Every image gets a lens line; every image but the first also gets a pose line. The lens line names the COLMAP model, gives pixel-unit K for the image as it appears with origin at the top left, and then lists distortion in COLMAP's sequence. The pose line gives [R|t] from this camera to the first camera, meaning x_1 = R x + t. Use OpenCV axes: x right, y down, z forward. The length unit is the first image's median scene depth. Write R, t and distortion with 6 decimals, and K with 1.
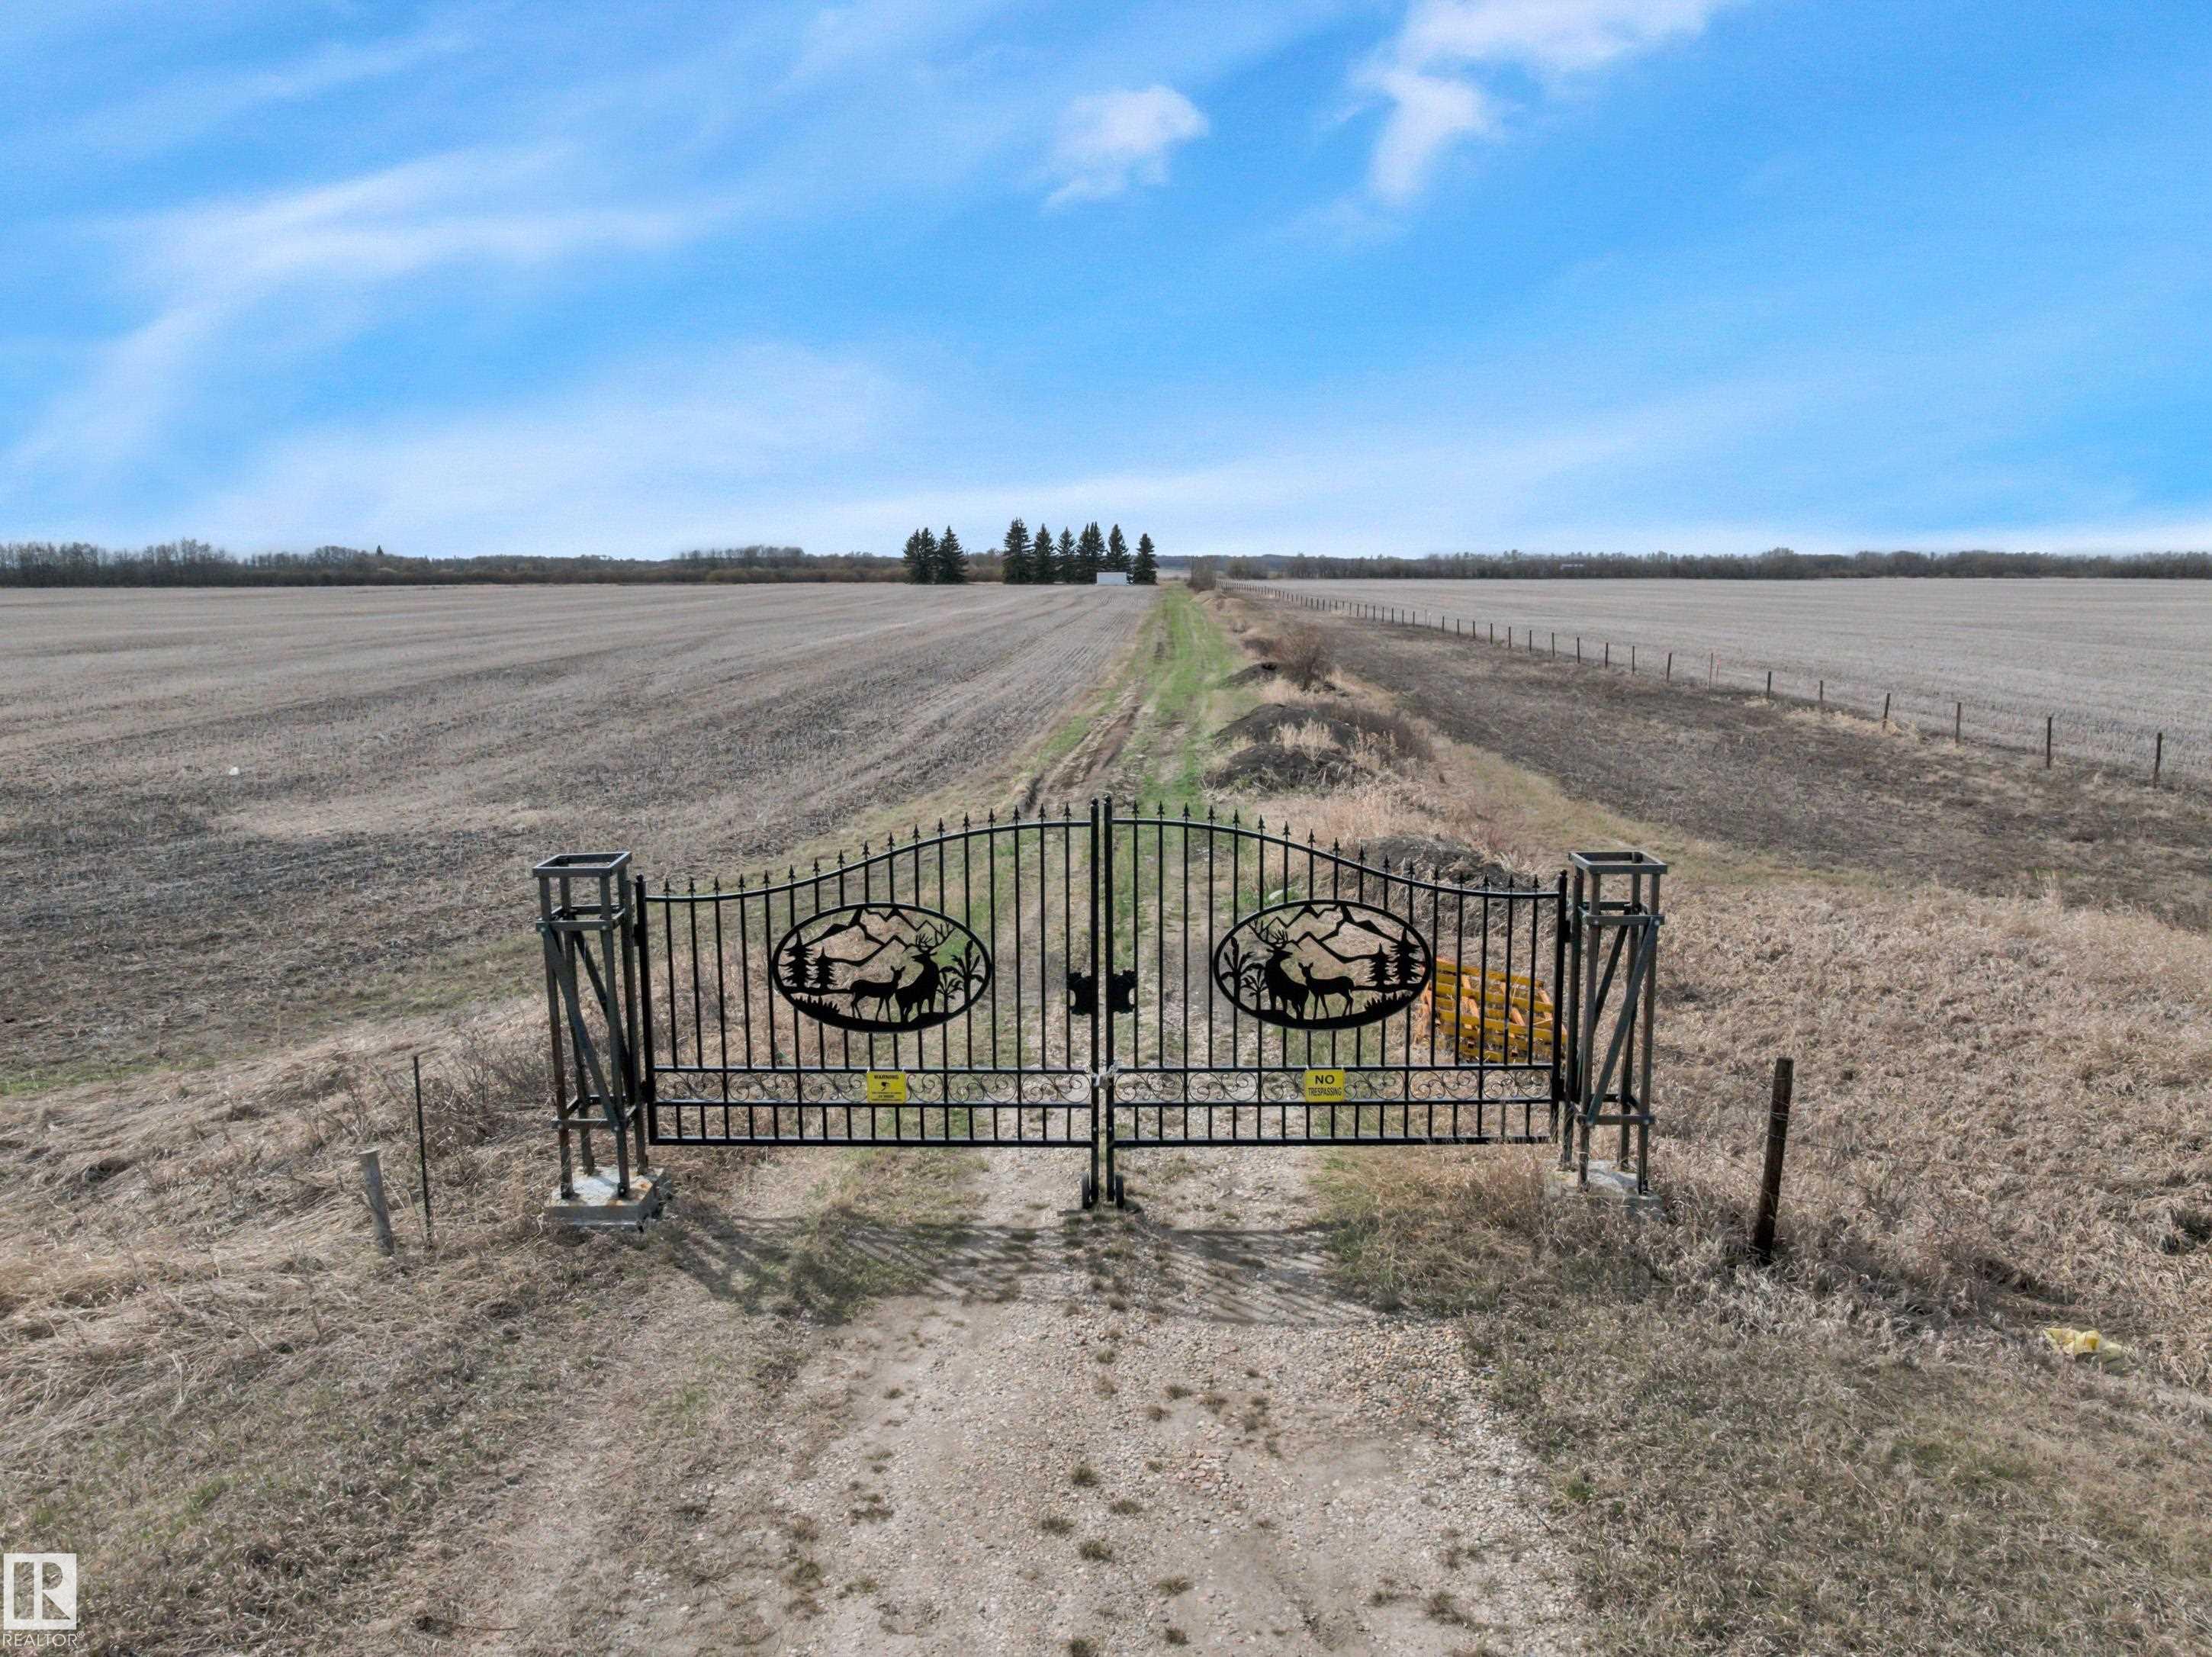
lens RADIAL K [[1559.6, 0, 1116.9], [0, 1559.6, 805.4], [0, 0, 1]] dist [-0.050962, 0.020641]
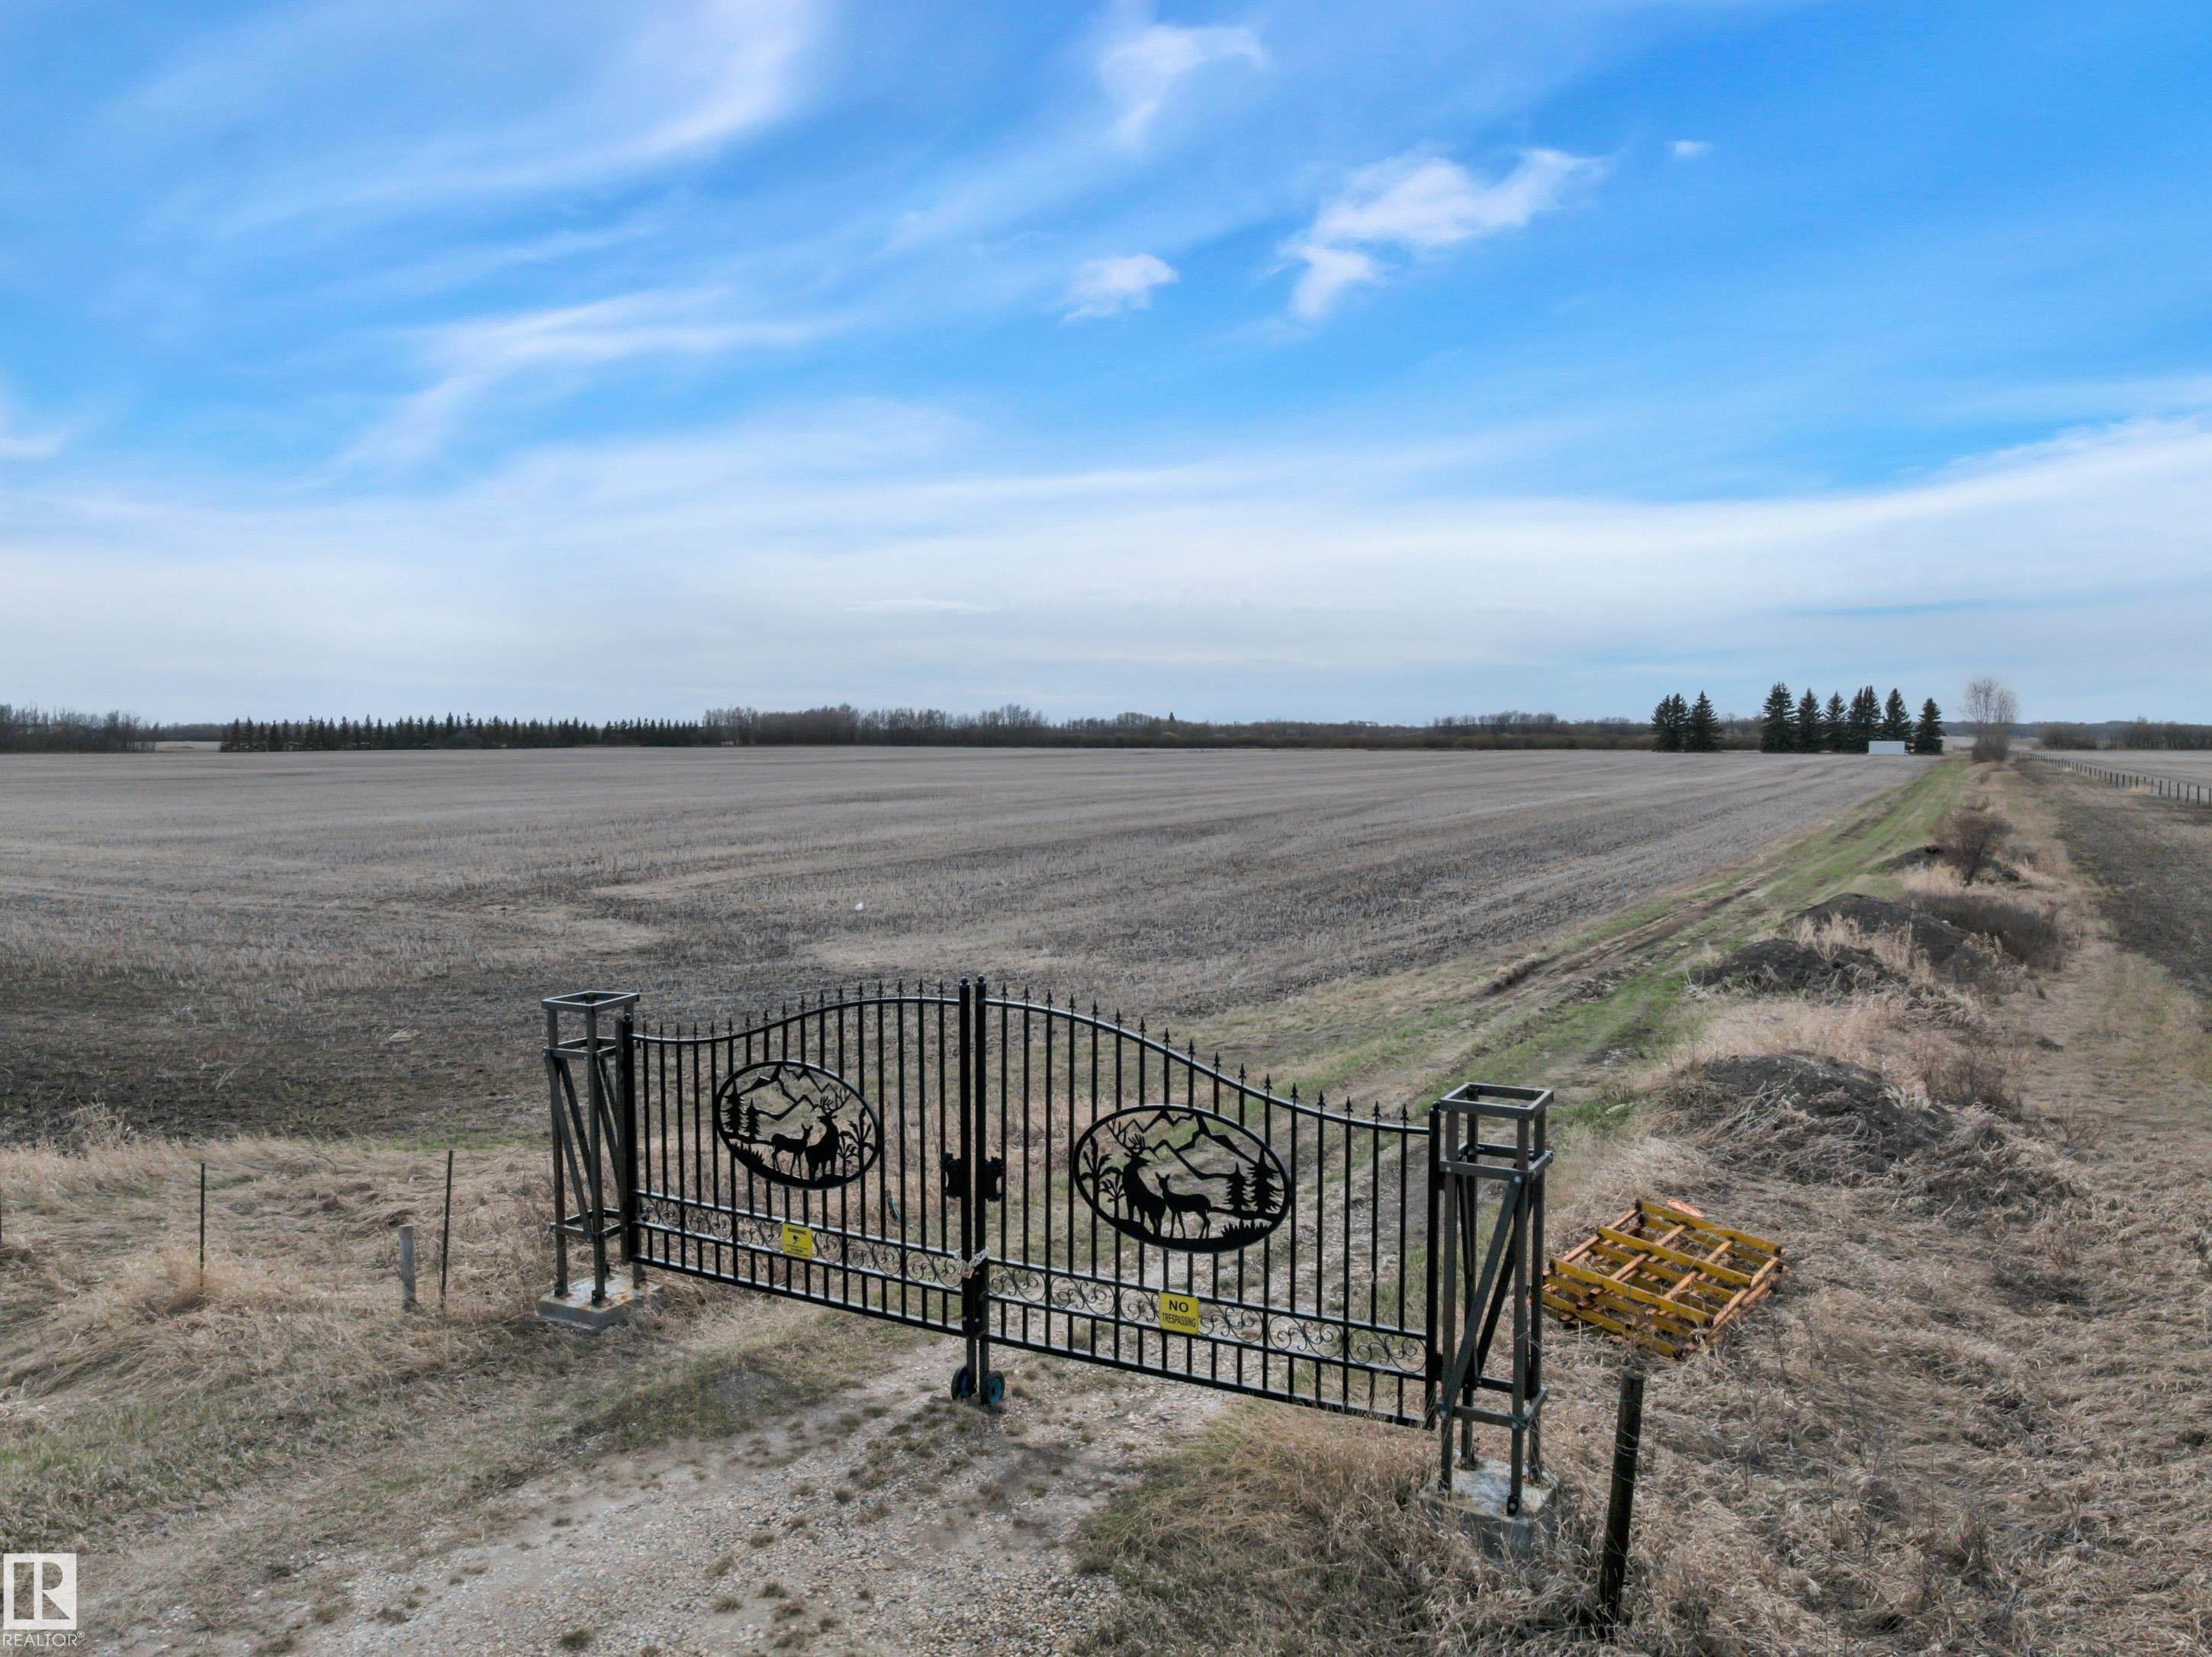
lens RADIAL K [[1559.6, 0, 1109.3], [0, 1559.6, 819.6], [0, 0, 1]] dist [-0.050962, 0.020641]
pose [[0.884049, 0.026270, -0.466655, 0.515582], [-0.071197, 0.994337, -0.078902, -0.032063], [0.461939, 0.102978, 0.880913, 0.154518]]
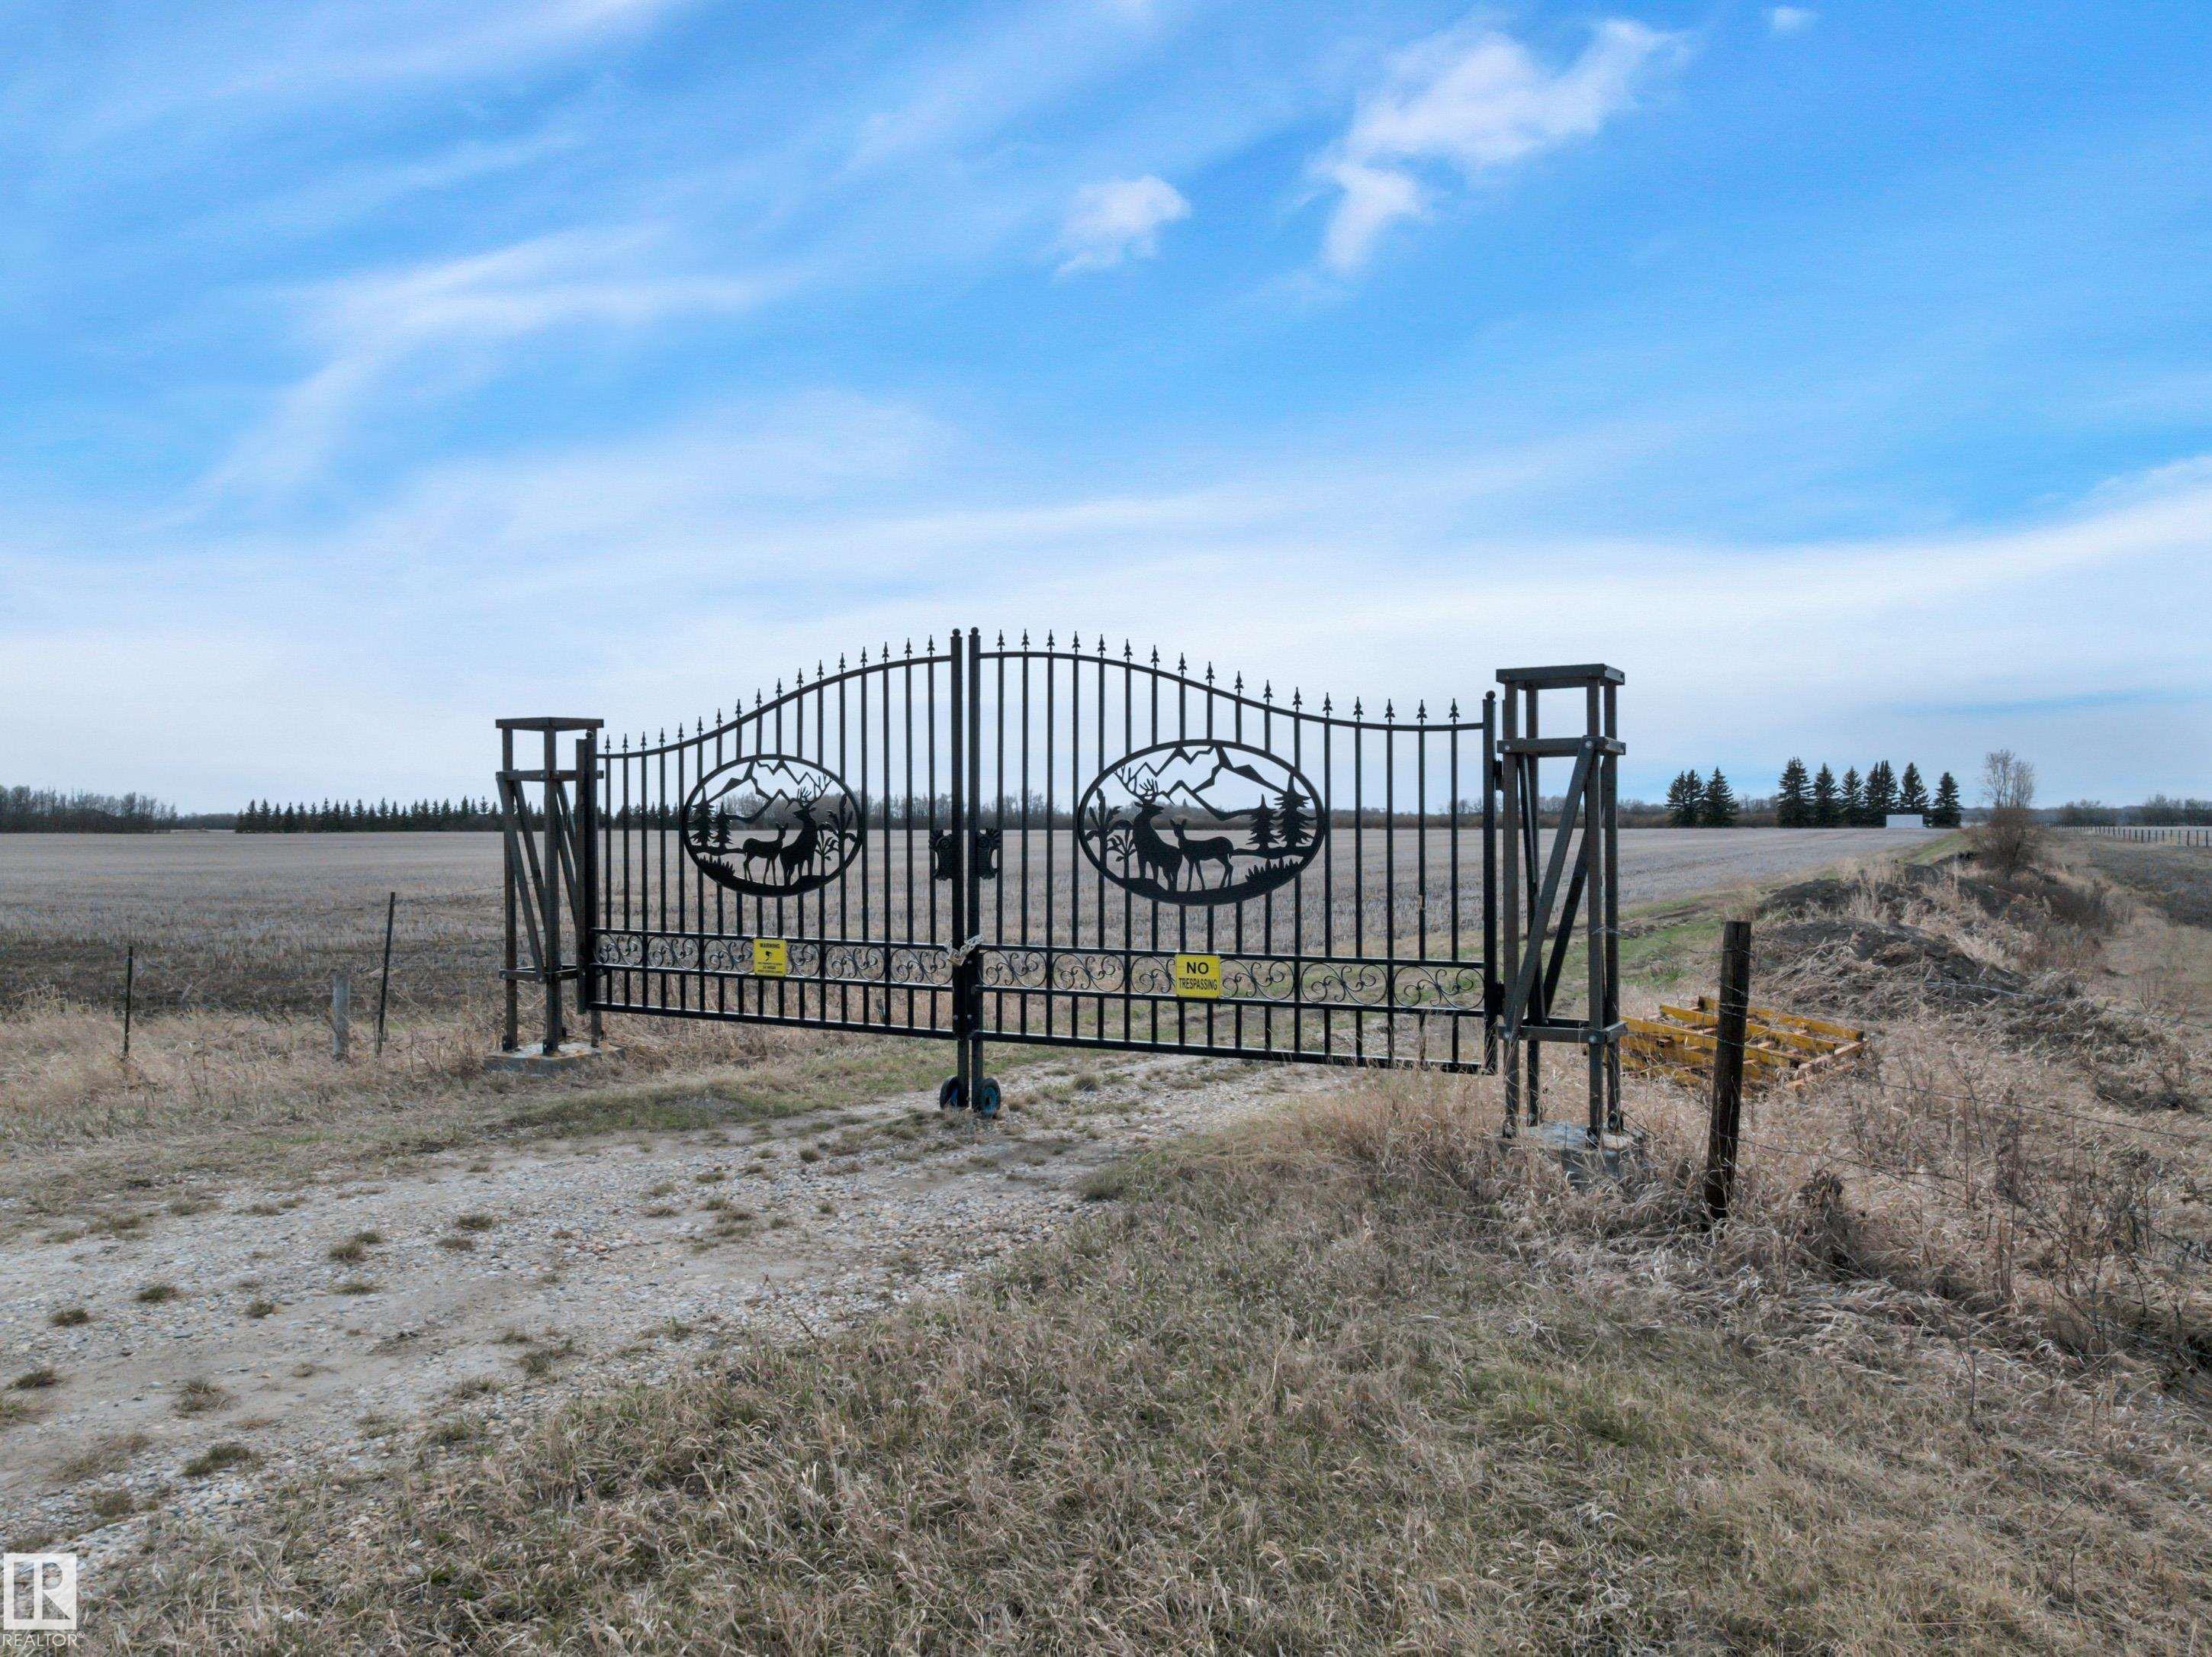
lens RADIAL K [[1559.6, 0, 1110.6], [0, 1559.6, 812.2], [0, 0, 1]] dist [-0.050962, 0.020641]
pose [[0.880347, -0.006243, -0.474290, 0.474649], [-0.069066, 0.987570, -0.141196, 0.213991], [0.469275, 0.157058, 0.868972, 0.276141]]
